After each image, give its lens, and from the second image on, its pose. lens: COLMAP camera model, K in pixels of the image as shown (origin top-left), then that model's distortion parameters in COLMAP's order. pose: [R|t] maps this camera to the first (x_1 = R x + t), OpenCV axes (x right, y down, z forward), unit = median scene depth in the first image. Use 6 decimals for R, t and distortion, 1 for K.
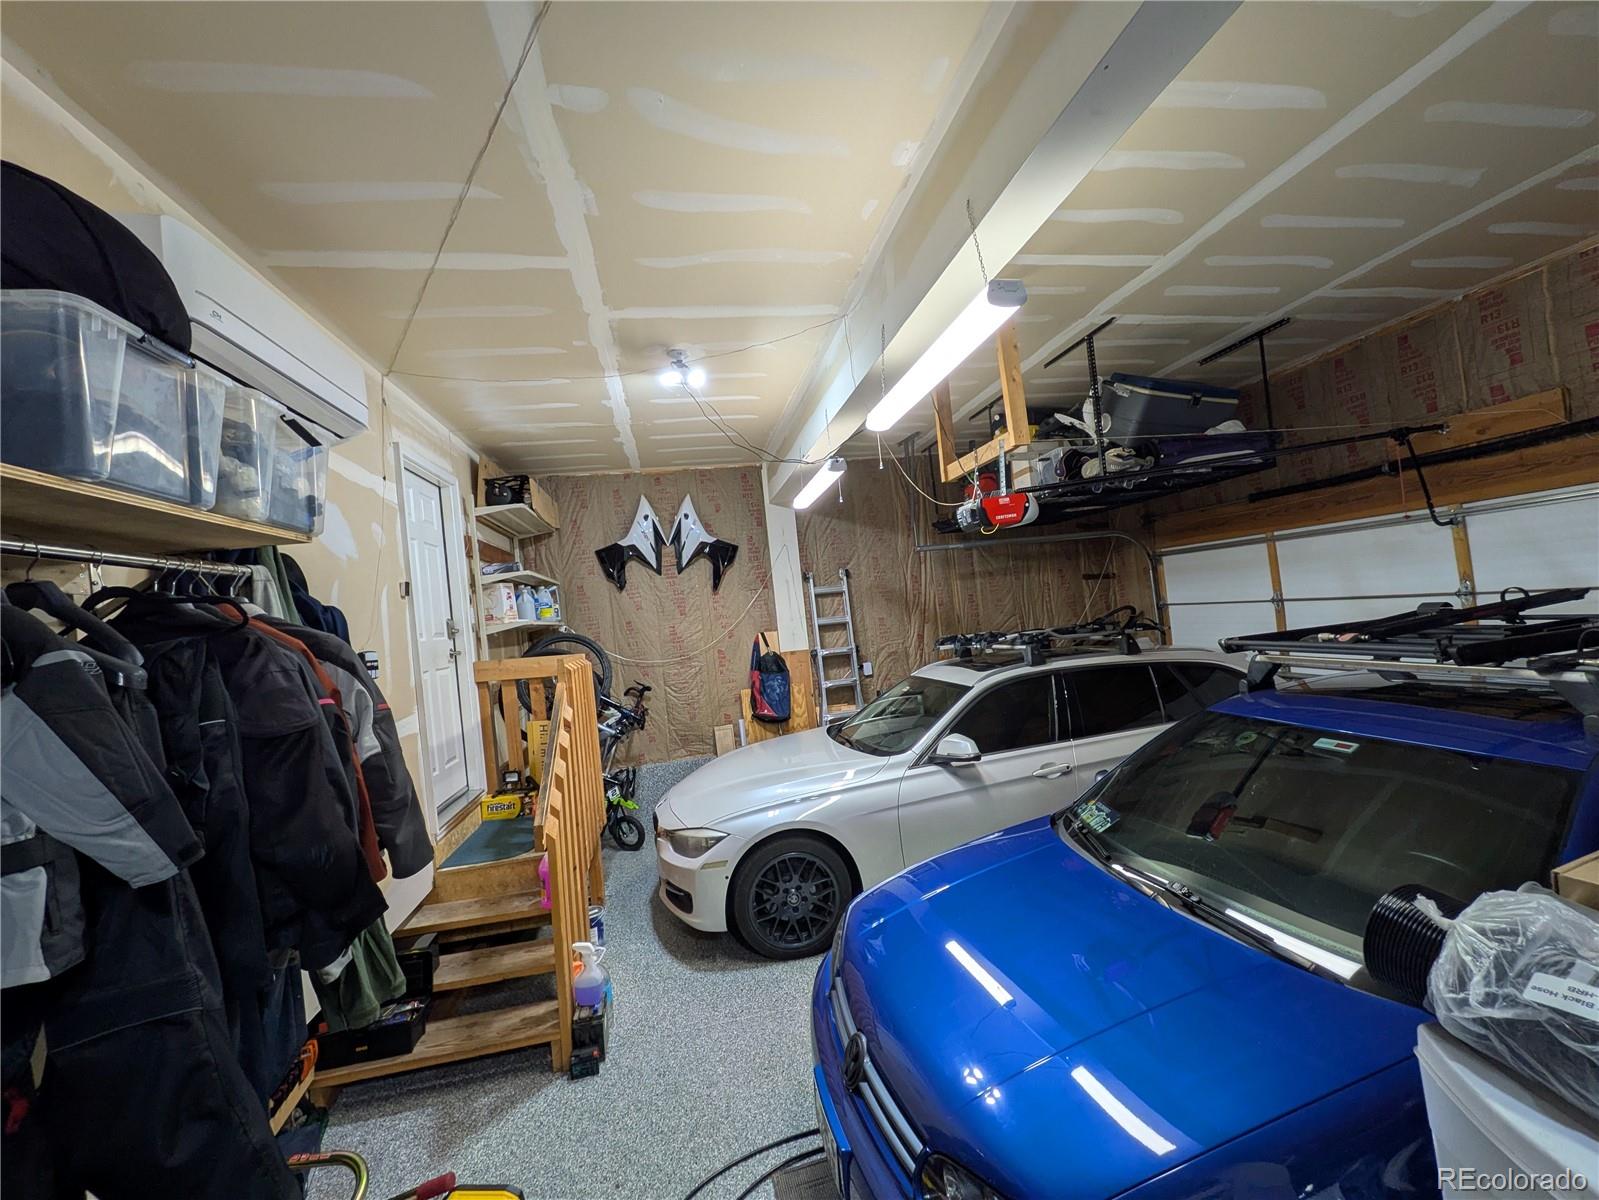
lens RADIAL K [[632.1, 0, 799.5], [0, 632.1, 600.0], [0, 0, 1]] dist [0.000775, -0.000035]
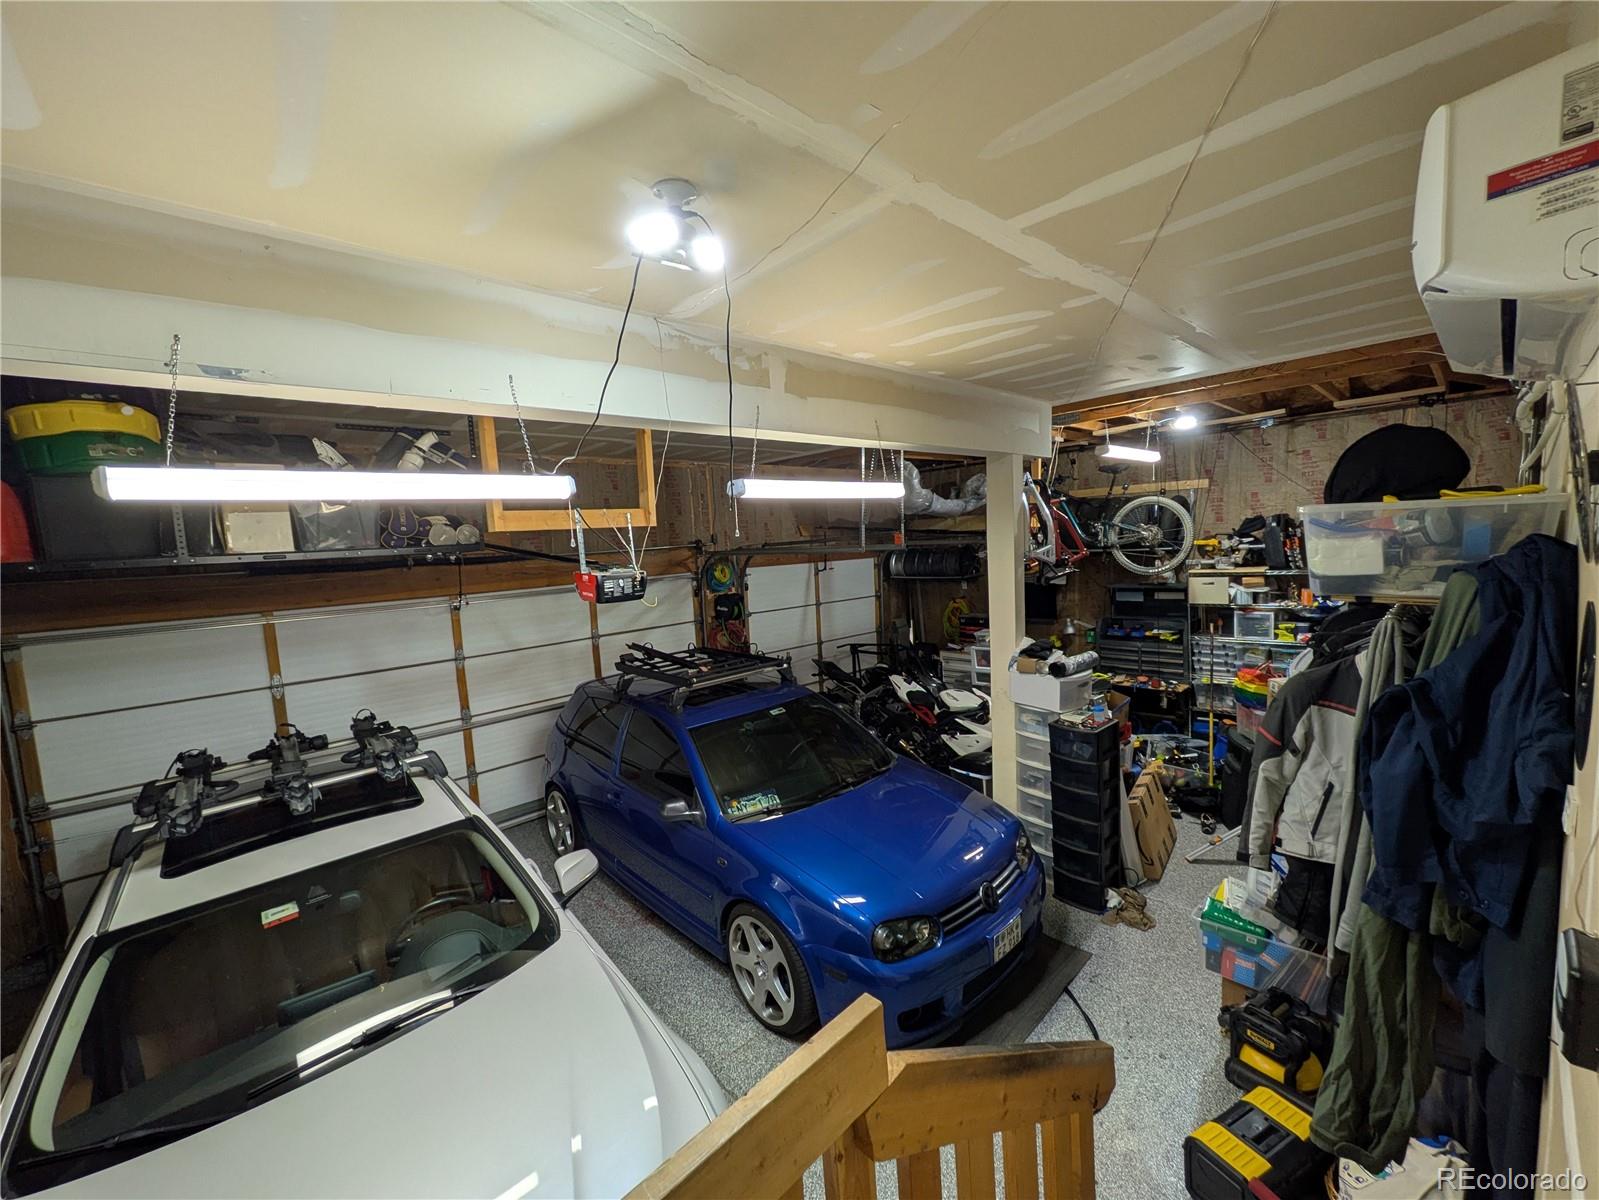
lens RADIAL K [[631.5, 0, 798.2], [0, 631.5, 592.4], [0, 0, 1]] dist [0.000099, 0.000006]
pose [[-0.519996, 0.053750, 0.852476, -0.698612], [0.086904, 0.996168, -0.009800, -0.098127], [-0.849736, 0.068987, -0.522675, 1.354591]]
